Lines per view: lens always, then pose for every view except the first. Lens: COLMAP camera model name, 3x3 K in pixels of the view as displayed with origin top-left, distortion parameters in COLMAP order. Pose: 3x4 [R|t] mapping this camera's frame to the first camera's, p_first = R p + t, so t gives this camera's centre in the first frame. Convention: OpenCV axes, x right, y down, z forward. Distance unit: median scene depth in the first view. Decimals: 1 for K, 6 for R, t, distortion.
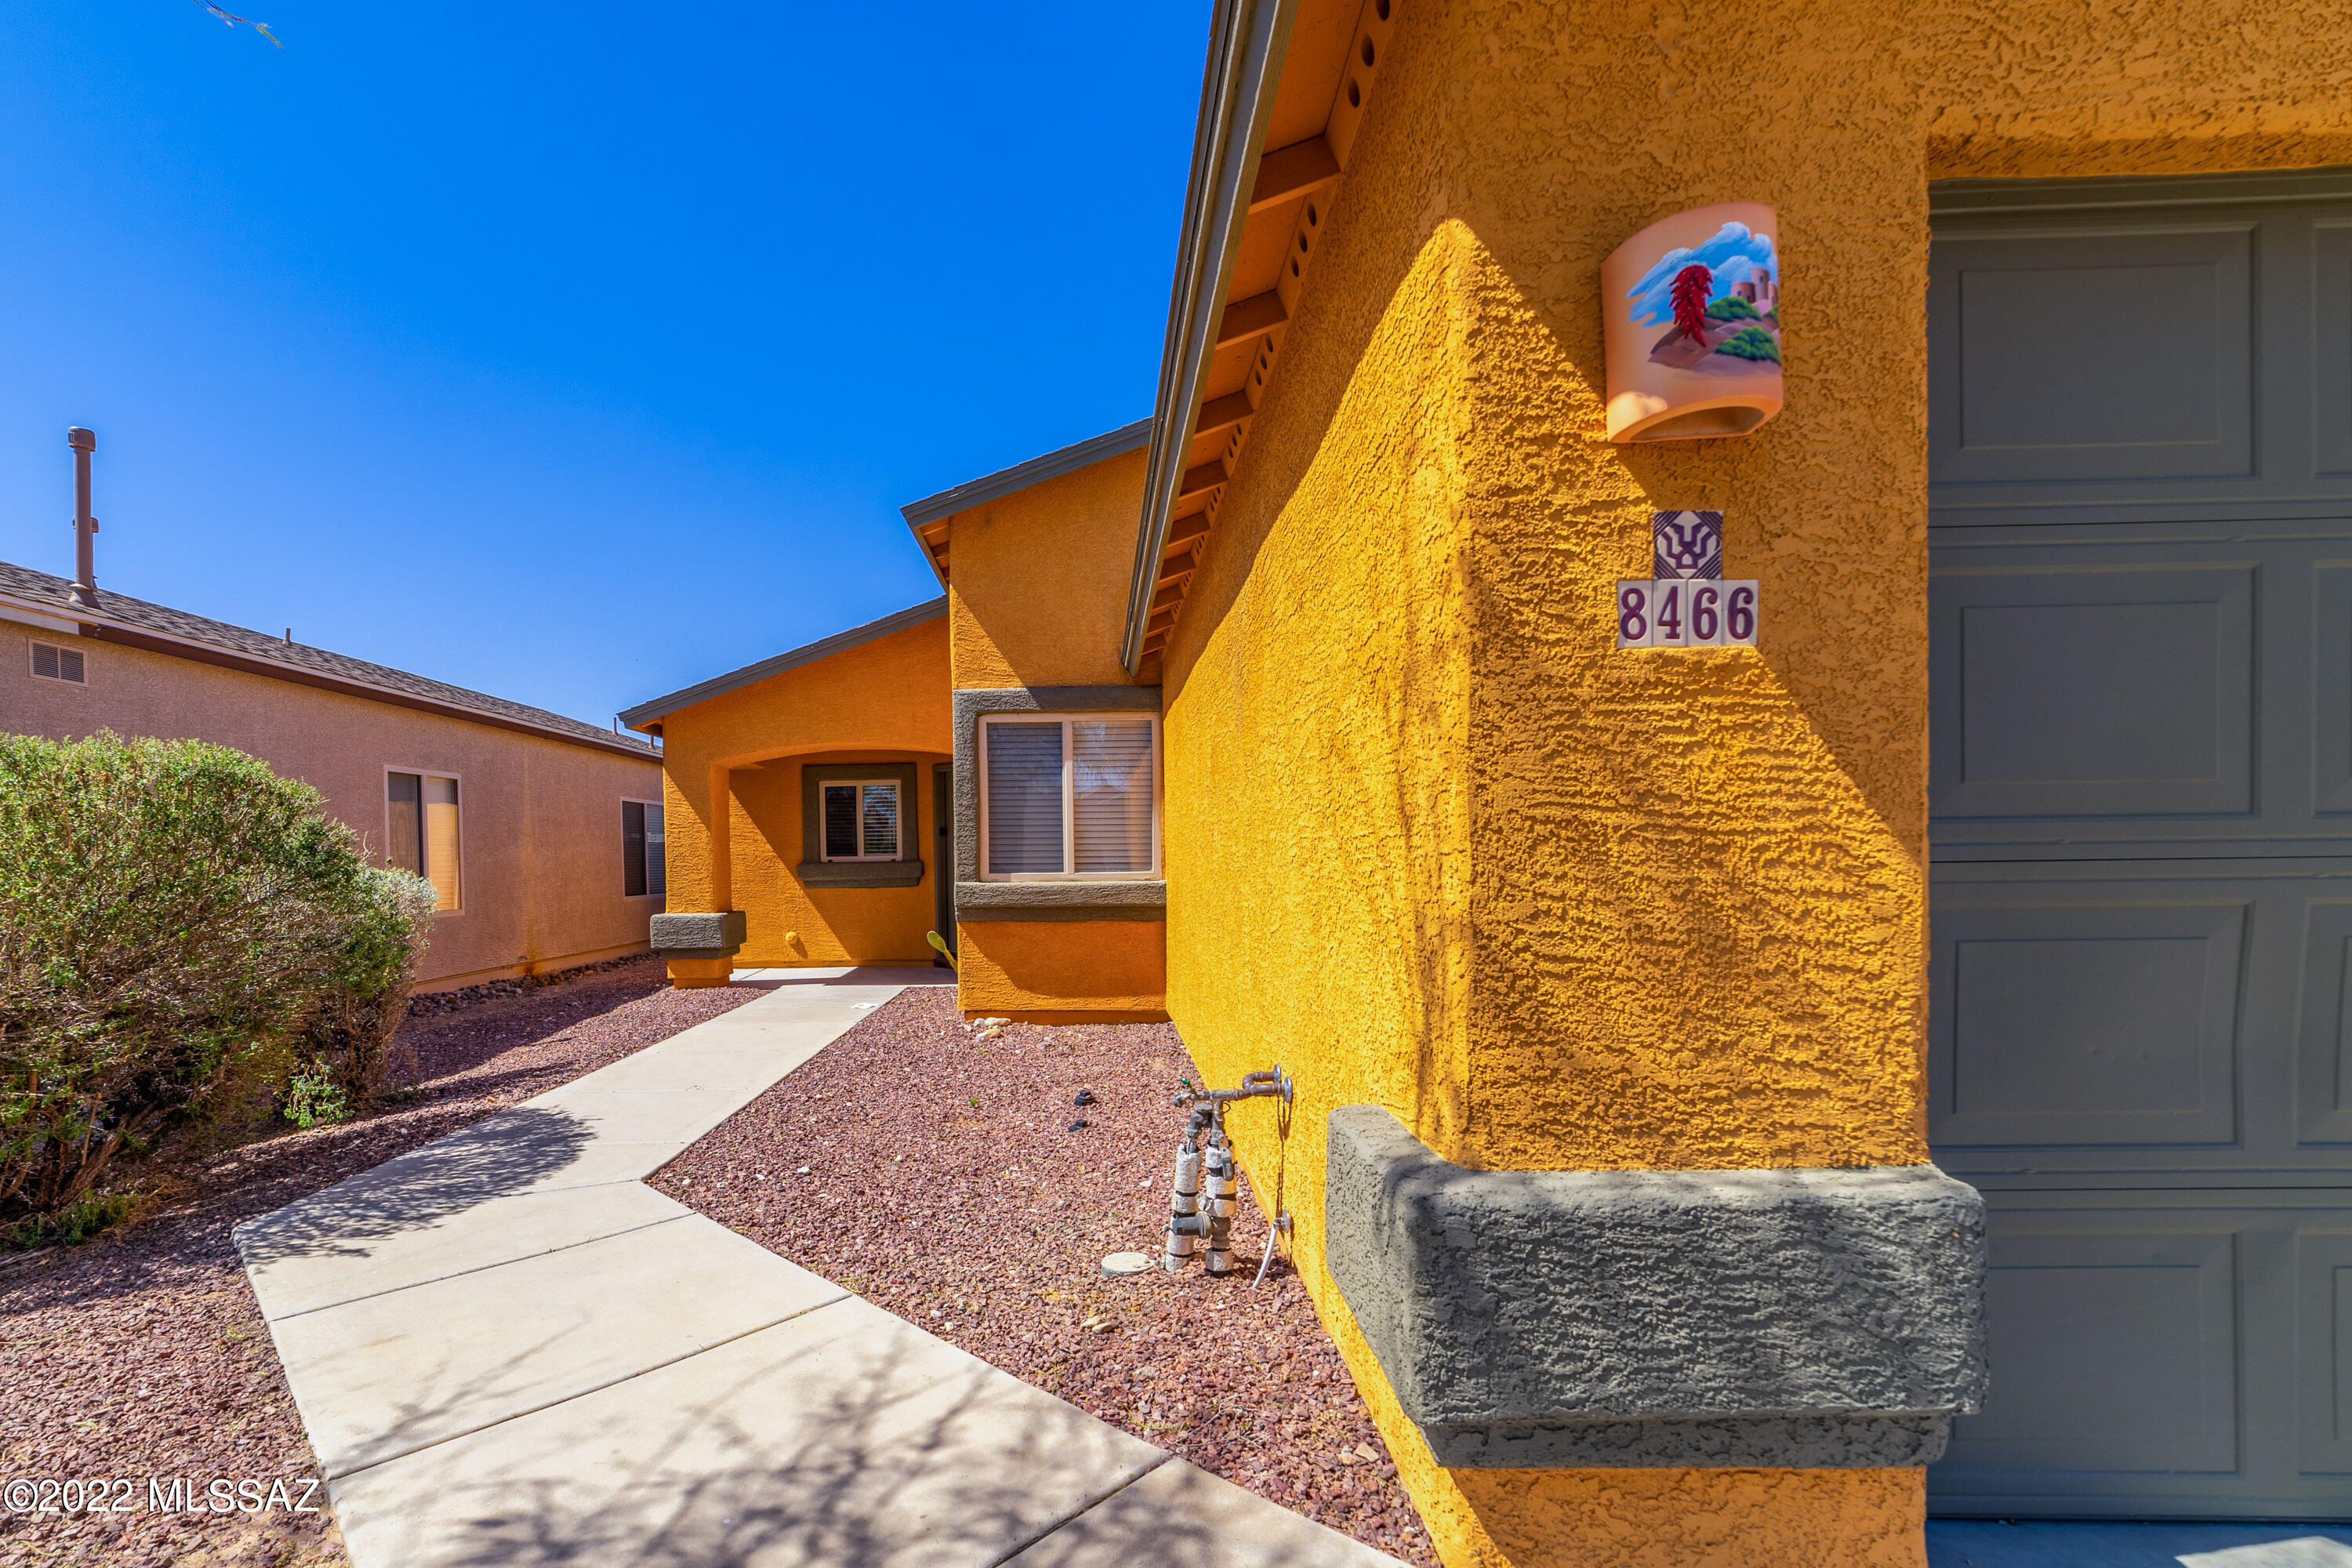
lens RADIAL K [[923.8, 0, 1158.6], [0, 923.8, 747.7], [0, 0, 1]] dist [-0.023082, 0.008350]
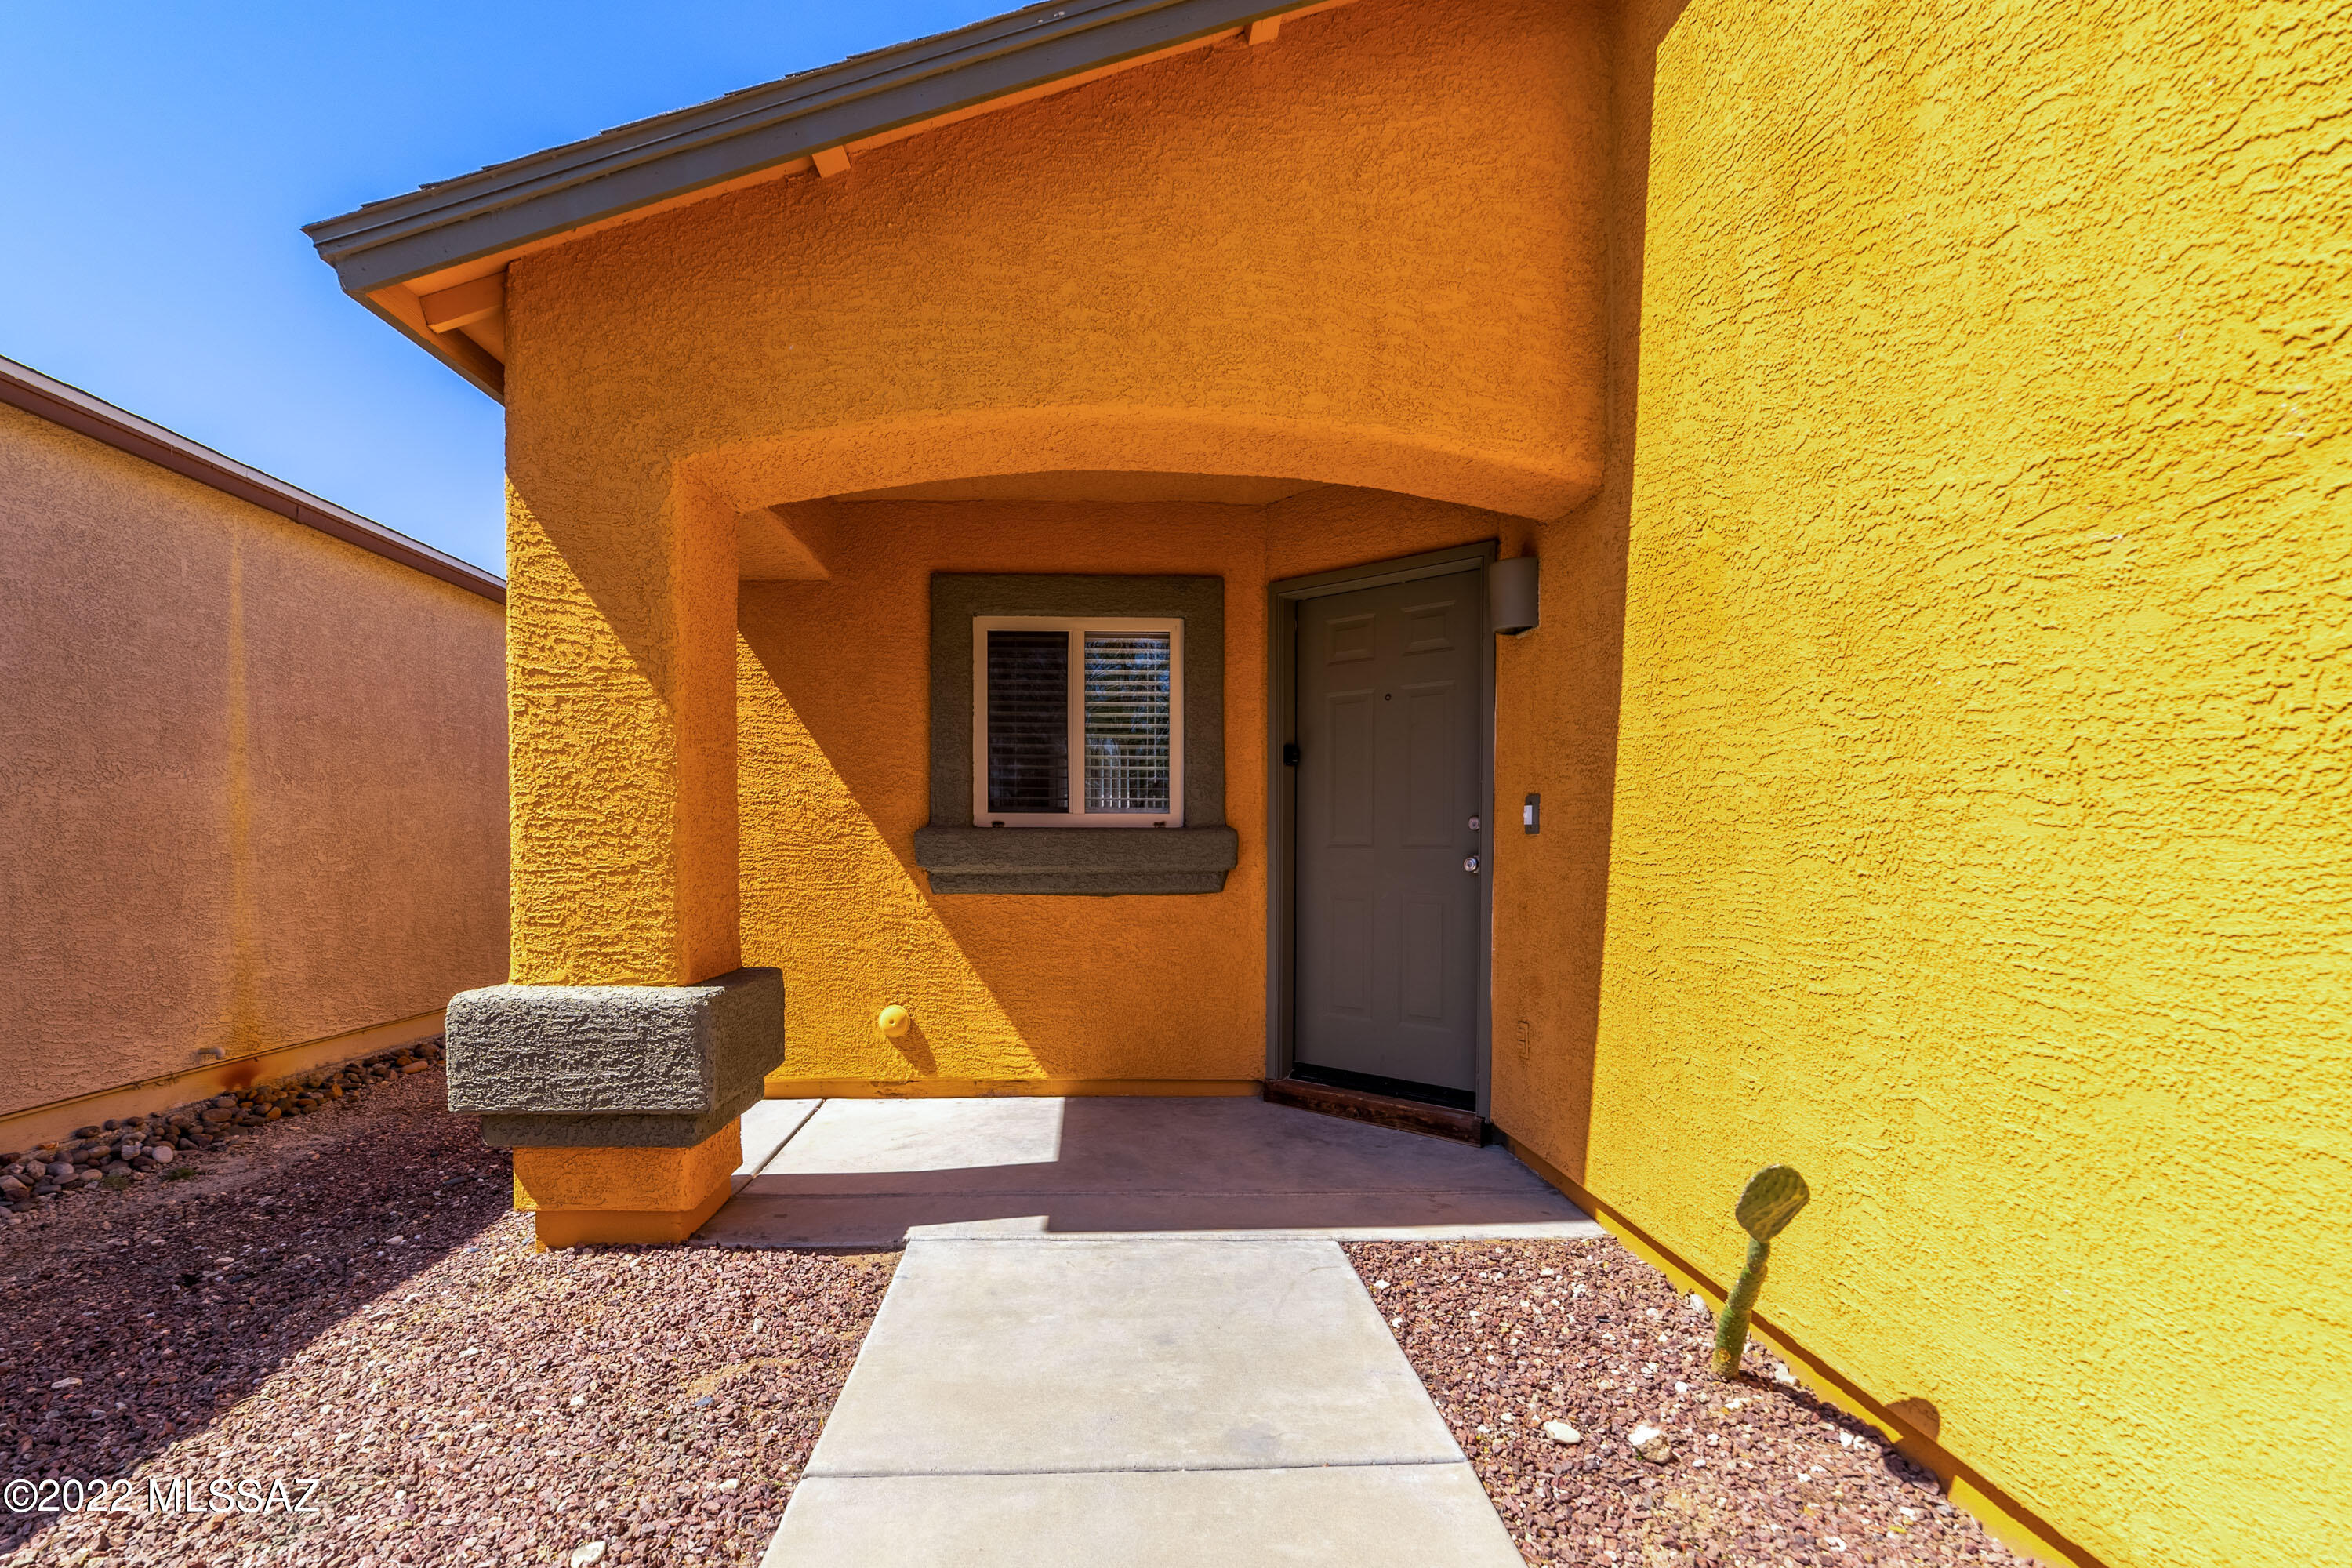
lens RADIAL K [[923.8, 0, 1158.6], [0, 923.8, 747.7], [0, 0, 1]] dist [-0.023082, 0.008350]
pose [[0.999753, 0.020431, -0.008745, -0.288401], [-0.020285, 0.999657, 0.016560, 0.084256], [0.009080, -0.016379, 0.999825, 0.620394]]
